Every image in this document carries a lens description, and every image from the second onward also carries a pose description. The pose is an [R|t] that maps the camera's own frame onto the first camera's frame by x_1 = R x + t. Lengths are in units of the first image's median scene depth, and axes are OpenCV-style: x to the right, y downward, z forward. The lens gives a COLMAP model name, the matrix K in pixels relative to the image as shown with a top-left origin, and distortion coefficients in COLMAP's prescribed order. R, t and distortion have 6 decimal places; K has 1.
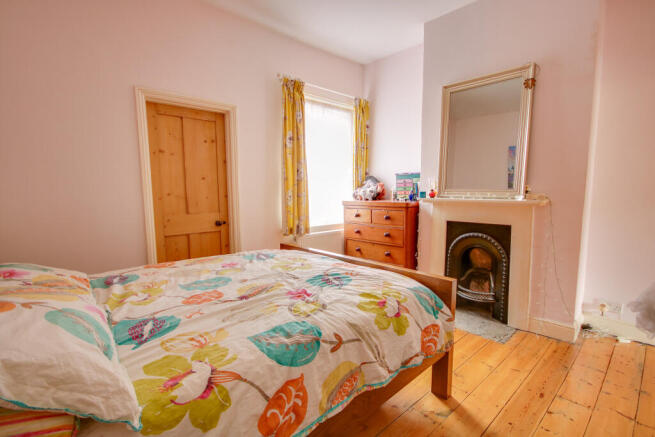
lens RADIAL K [[318.0, 0, 324.7], [0, 318.0, 220.8], [0, 0, 1]] dist [-0.001872, -0.000489]
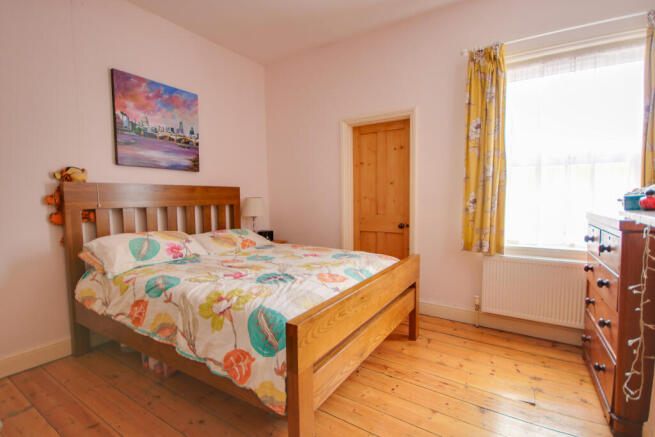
lens RADIAL K [[318.0, 0, 324.7], [0, 318.0, 220.8], [0, 0, 1]] dist [-0.001872, -0.000489]
pose [[0.239829, 0.079447, -0.967559, 0.636406], [-0.086438, 0.994435, 0.060228, -0.050967], [0.966959, 0.069189, 0.245362, 0.518537]]
